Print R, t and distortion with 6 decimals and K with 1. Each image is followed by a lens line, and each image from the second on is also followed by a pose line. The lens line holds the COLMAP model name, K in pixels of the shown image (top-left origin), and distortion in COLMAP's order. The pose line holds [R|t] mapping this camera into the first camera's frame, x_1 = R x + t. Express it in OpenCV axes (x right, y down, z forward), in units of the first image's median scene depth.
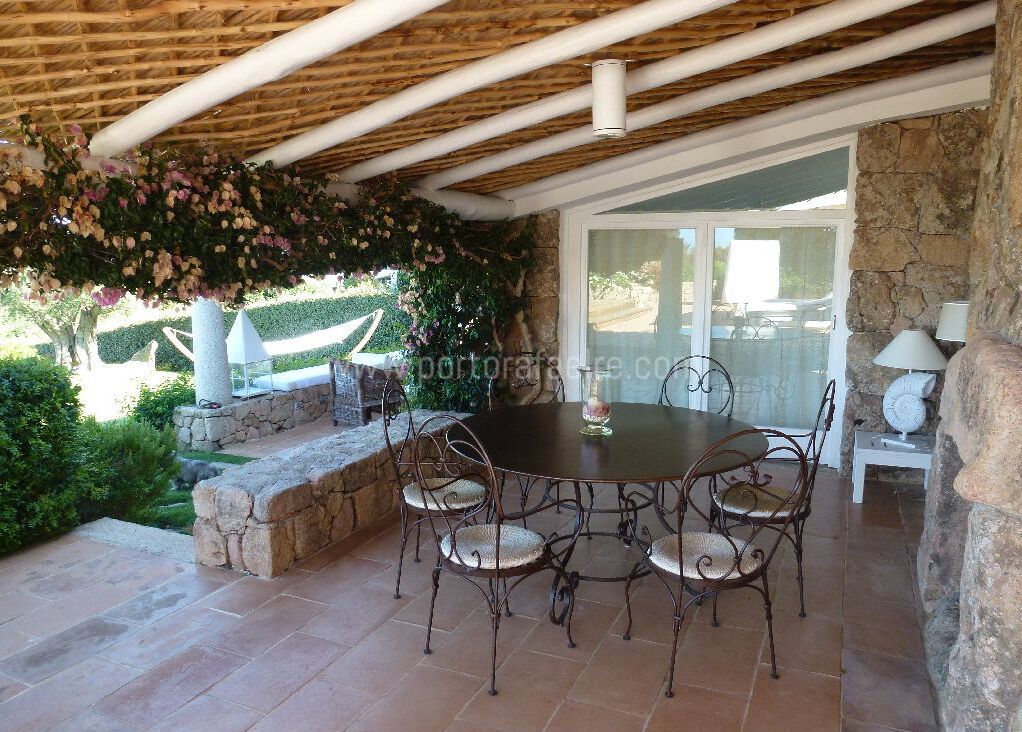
lens RADIAL K [[744.5, 0, 514.4], [0, 744.5, 383.9], [0, 0, 1]] dist [-0.052023, 0.008559]
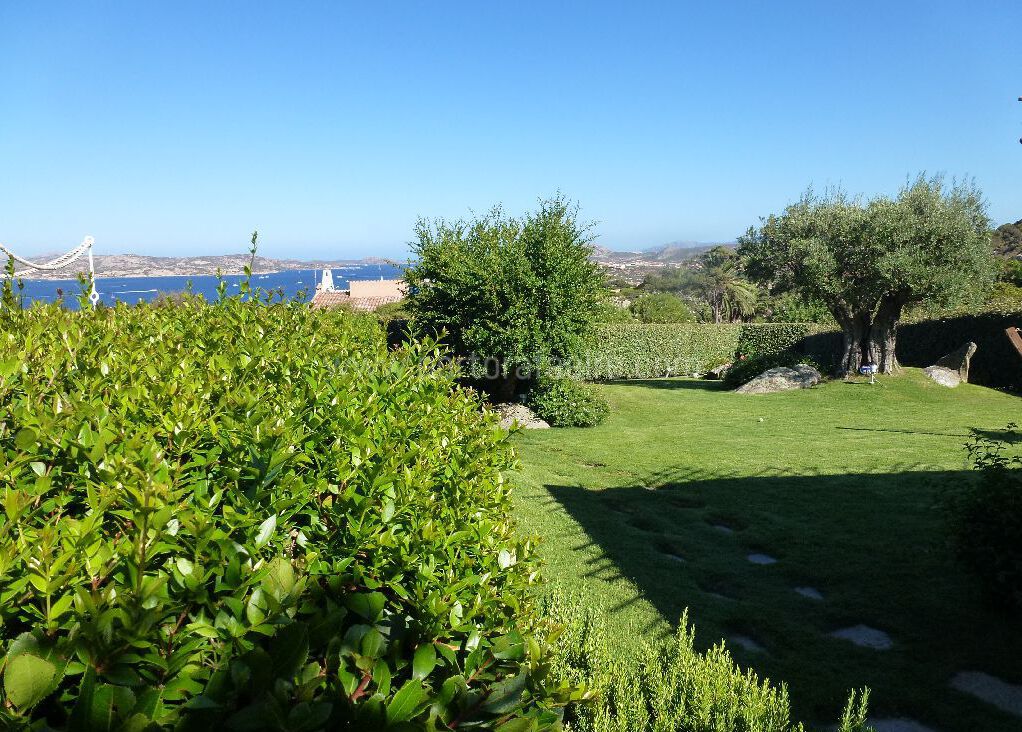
lens RADIAL K [[744.5, 0, 514.4], [0, 744.5, 383.9], [0, 0, 1]] dist [-0.052023, 0.008559]
pose [[0.543580, 0.137319, -0.828049, -0.282681], [-0.128825, 0.988487, 0.079356, -0.037694], [0.829412, 0.063537, 0.555012, 0.480414]]
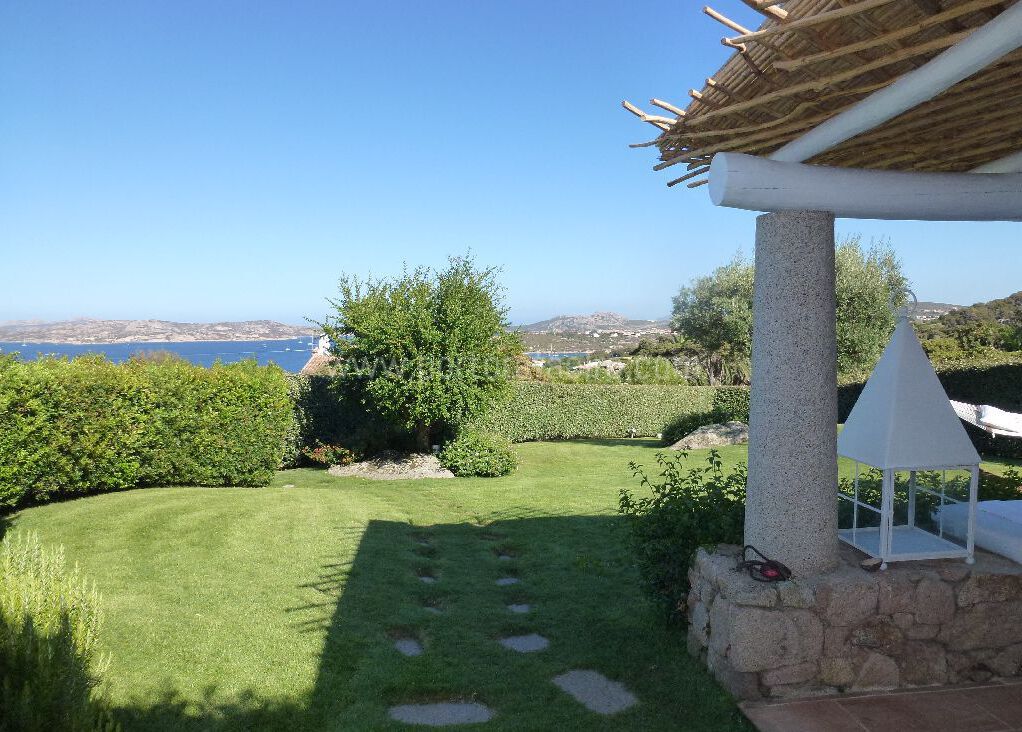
lens RADIAL K [[744.5, 0, 514.4], [0, 744.5, 383.9], [0, 0, 1]] dist [-0.052023, 0.008559]
pose [[0.524290, 0.065298, -0.849033, -0.148806], [-0.133697, 0.991002, -0.006343, -0.038963], [0.840979, 0.116839, 0.528302, 0.610439]]
